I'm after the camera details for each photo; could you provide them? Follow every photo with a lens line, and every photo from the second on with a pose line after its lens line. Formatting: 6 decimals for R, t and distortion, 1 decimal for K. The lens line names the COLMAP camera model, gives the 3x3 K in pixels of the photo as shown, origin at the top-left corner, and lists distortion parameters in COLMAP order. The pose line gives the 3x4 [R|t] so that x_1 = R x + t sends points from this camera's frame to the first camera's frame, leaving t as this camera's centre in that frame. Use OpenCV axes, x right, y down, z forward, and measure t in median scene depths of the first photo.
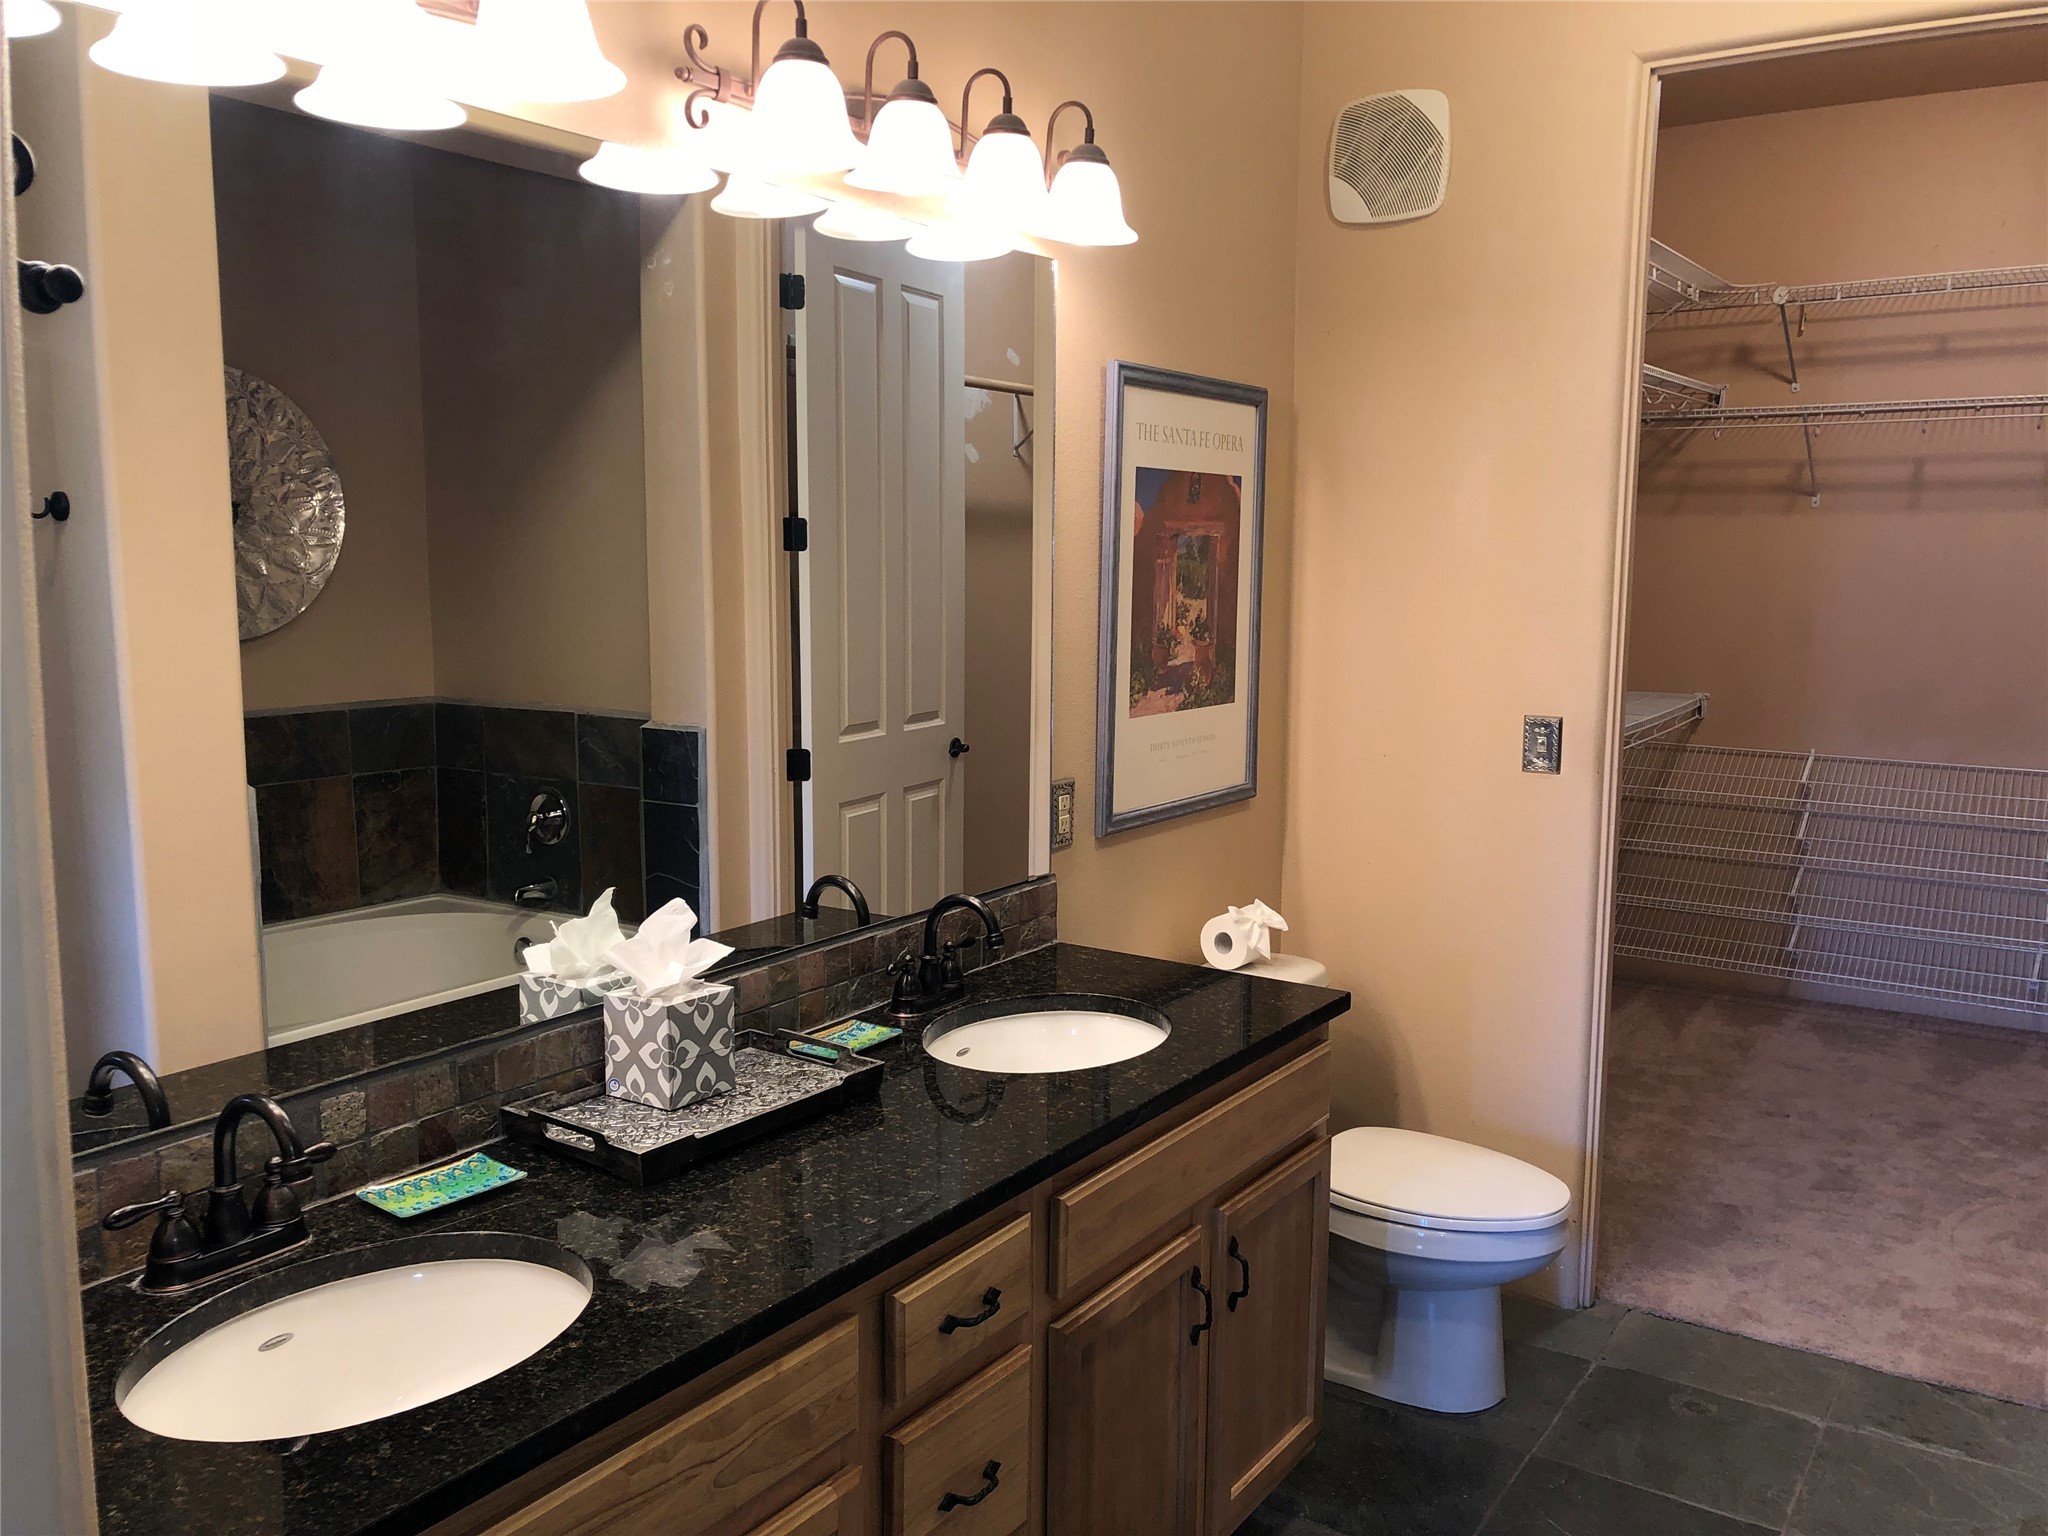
lens RADIAL K [[1686.8, 0, 1037.9], [0, 1686.8, 744.3], [0, 0, 1]] dist [0.026778, -0.034275]
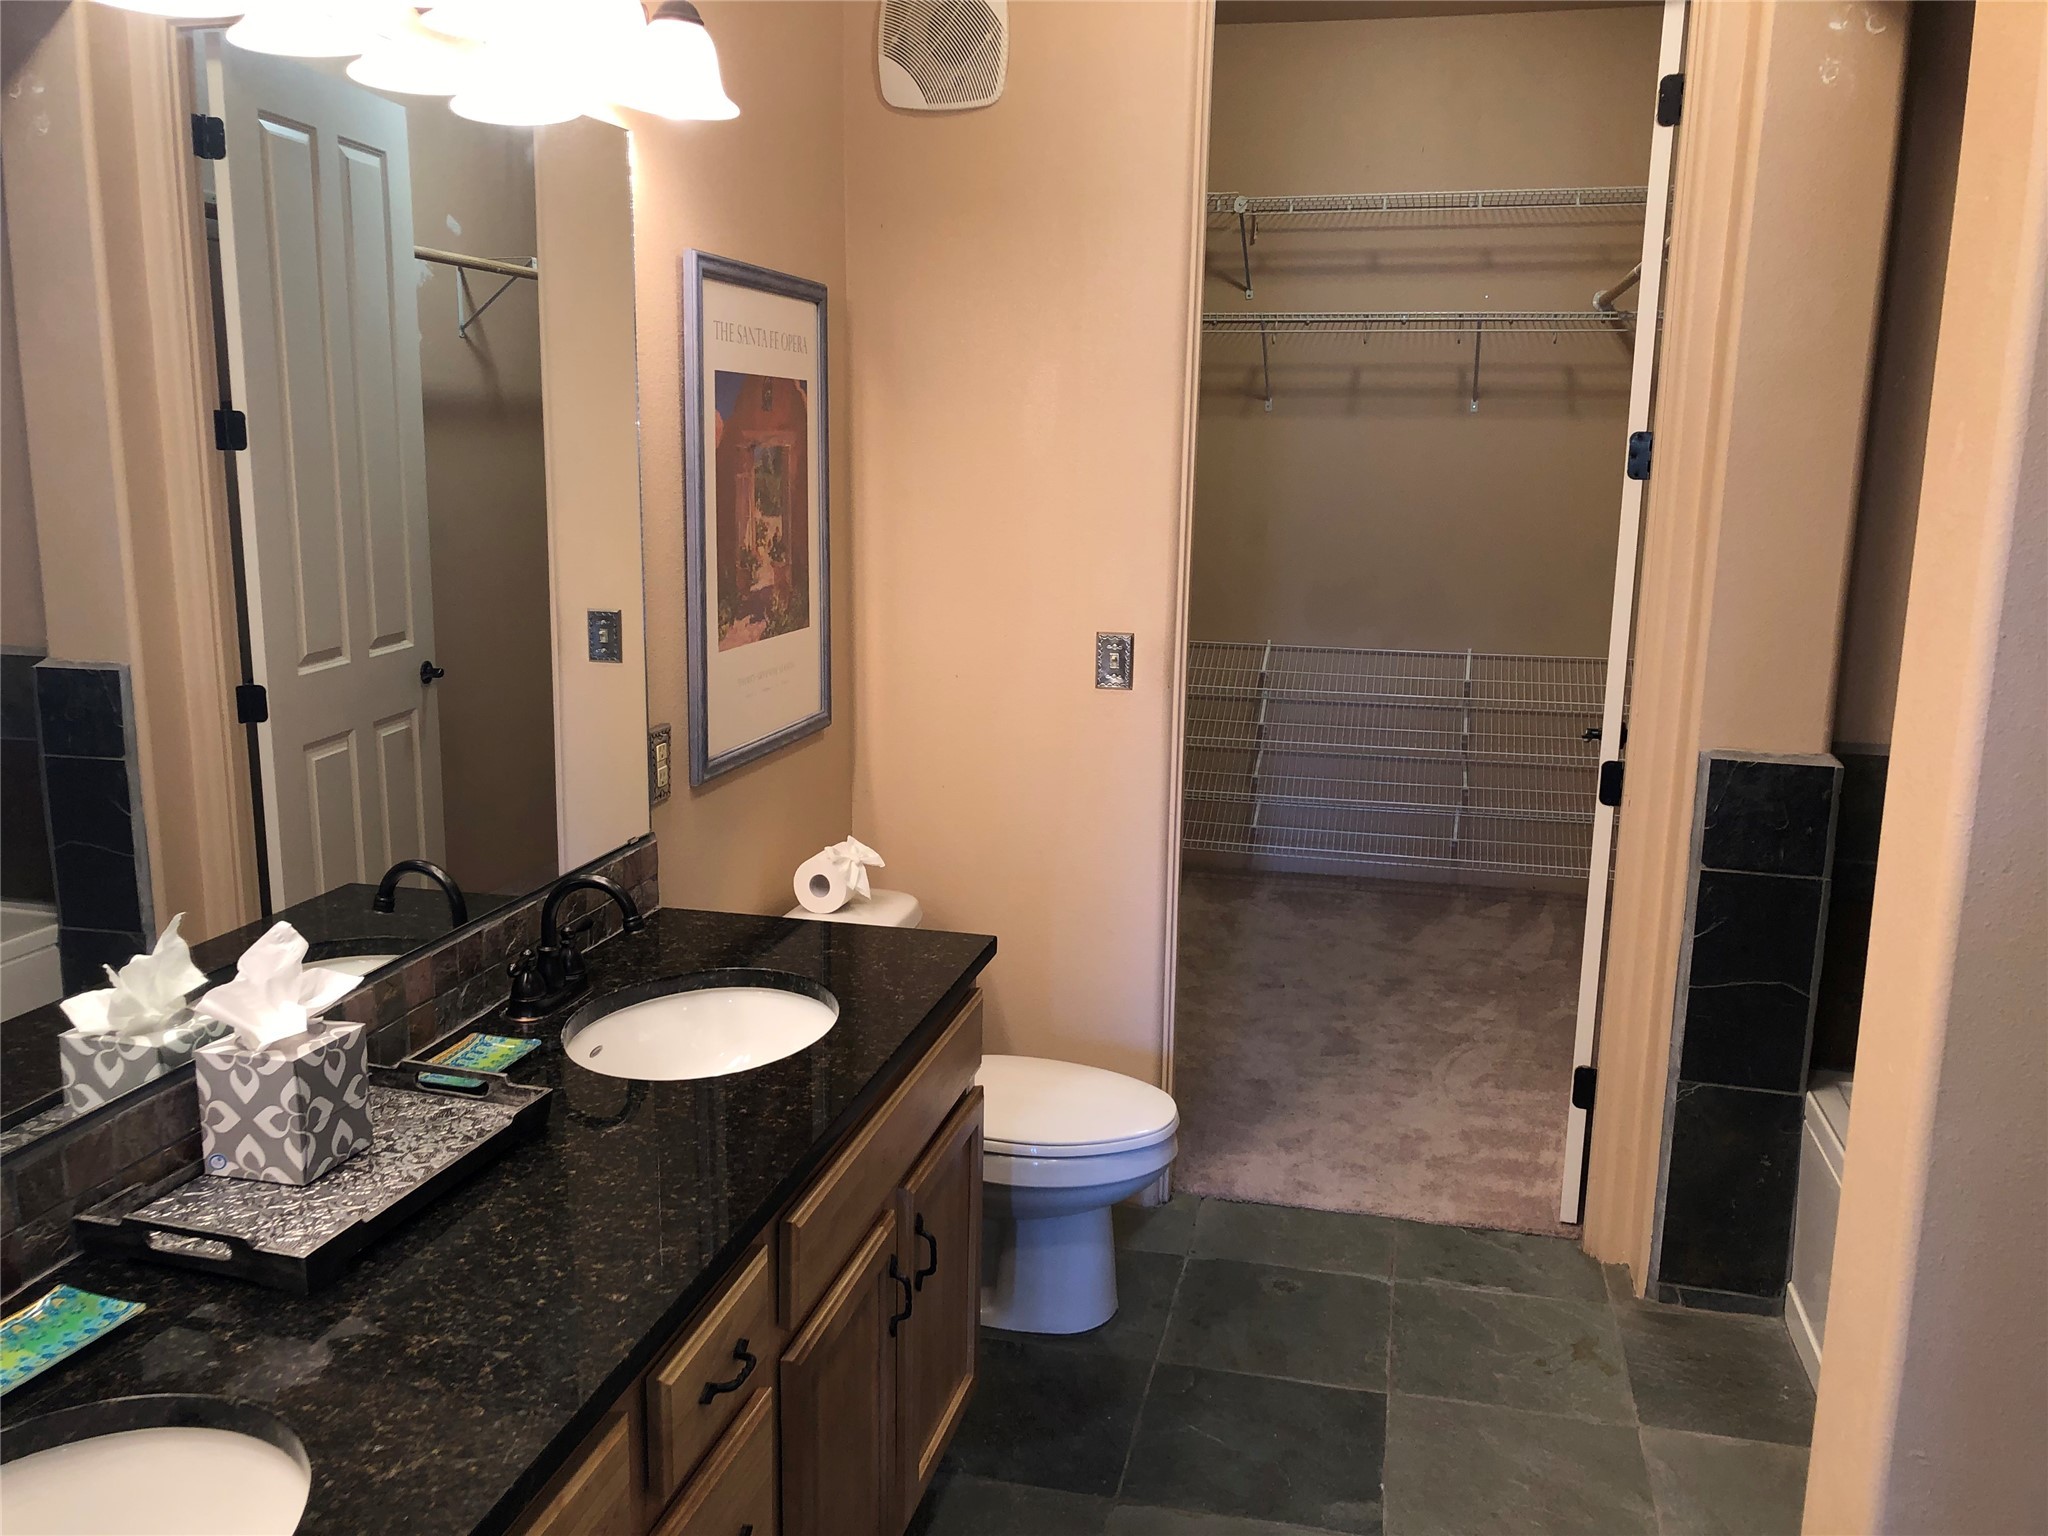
lens RADIAL K [[1686.8, 0, 1016.0], [0, 1686.8, 745.7], [0, 0, 1]] dist [0.026778, -0.034275]
pose [[0.937496, -0.056372, 0.343399, -0.099366], [0.031759, 0.996534, 0.076885, -0.027116], [-0.346543, -0.061174, 0.936037, 0.082345]]
